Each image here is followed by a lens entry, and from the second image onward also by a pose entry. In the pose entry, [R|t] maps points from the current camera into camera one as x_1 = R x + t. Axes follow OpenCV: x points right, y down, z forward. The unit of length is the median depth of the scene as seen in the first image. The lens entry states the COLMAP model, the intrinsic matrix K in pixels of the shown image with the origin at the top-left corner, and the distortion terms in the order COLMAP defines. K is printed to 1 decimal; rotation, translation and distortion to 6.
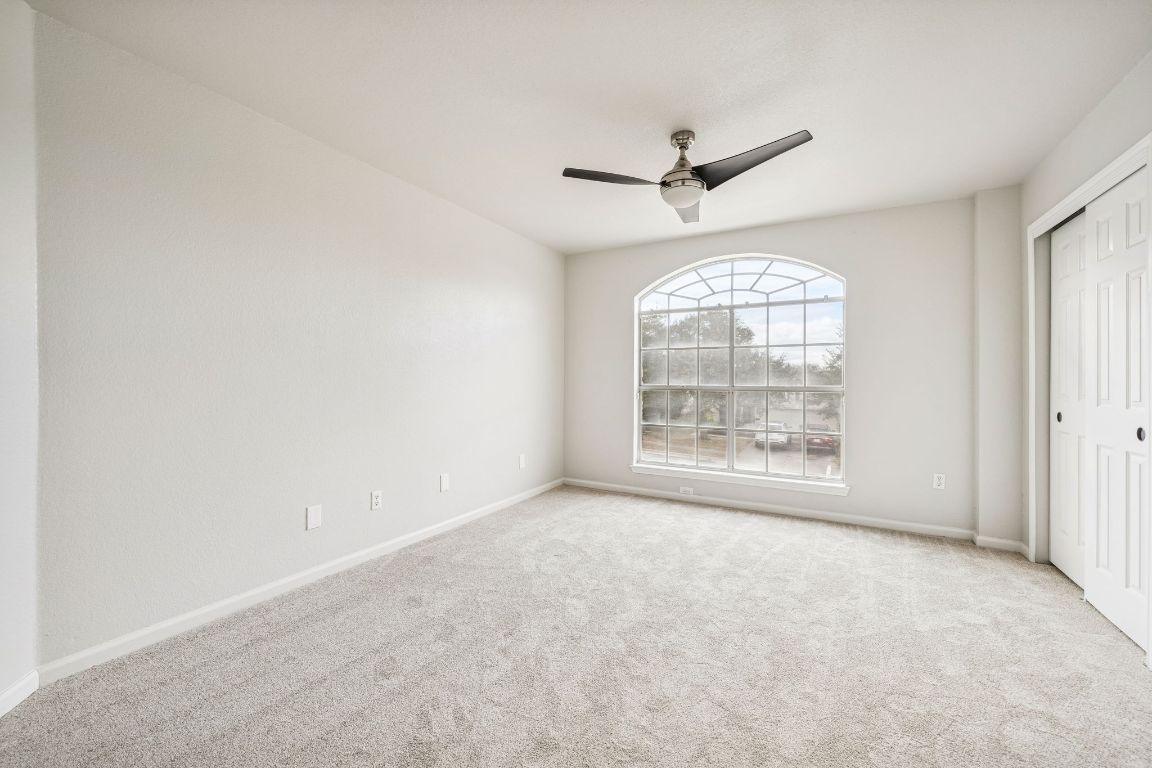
lens RADIAL K [[459.2, 0, 577.9], [0, 459.2, 379.7], [0, 0, 1]] dist [0.001766, 0.000209]
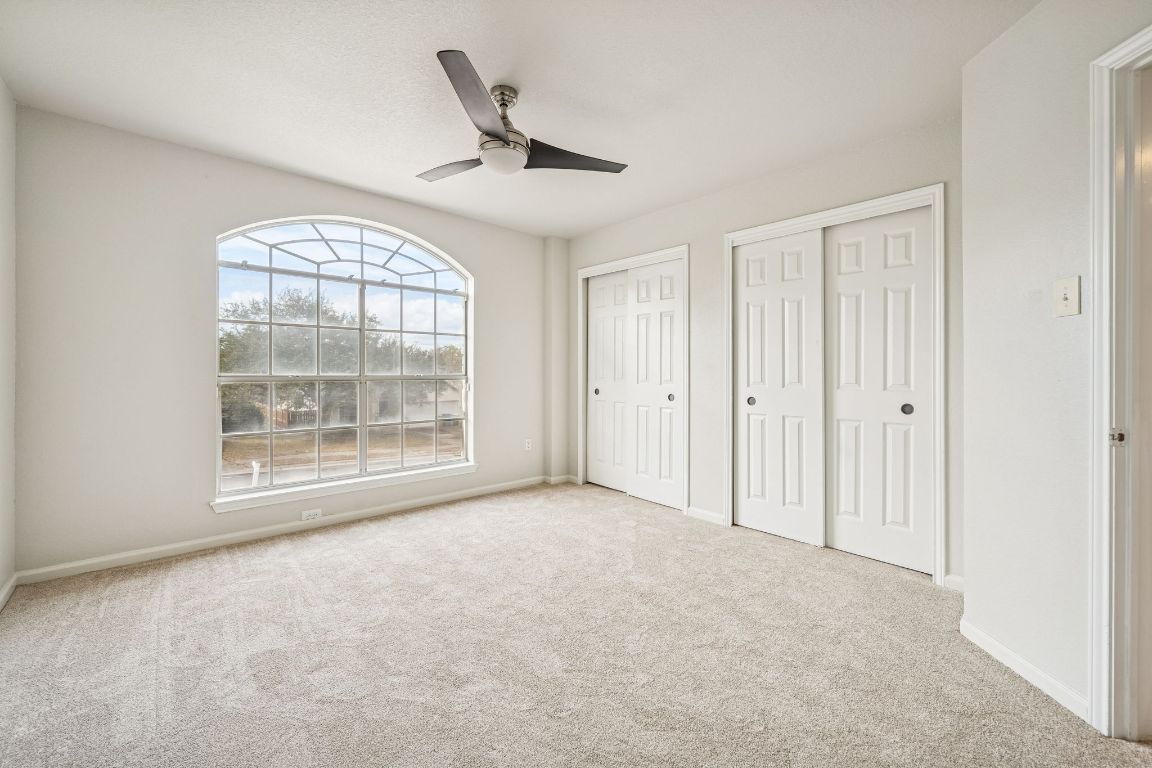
lens RADIAL K [[459.2, 0, 575.2], [0, 459.2, 374.0], [0, 0, 1]] dist [0.001766, 0.000209]
pose [[0.327284, -0.009638, 0.944877, -0.361257], [-0.004866, 0.999918, 0.011885, -0.000466], [-0.944914, -0.008488, 0.327210, 0.372868]]
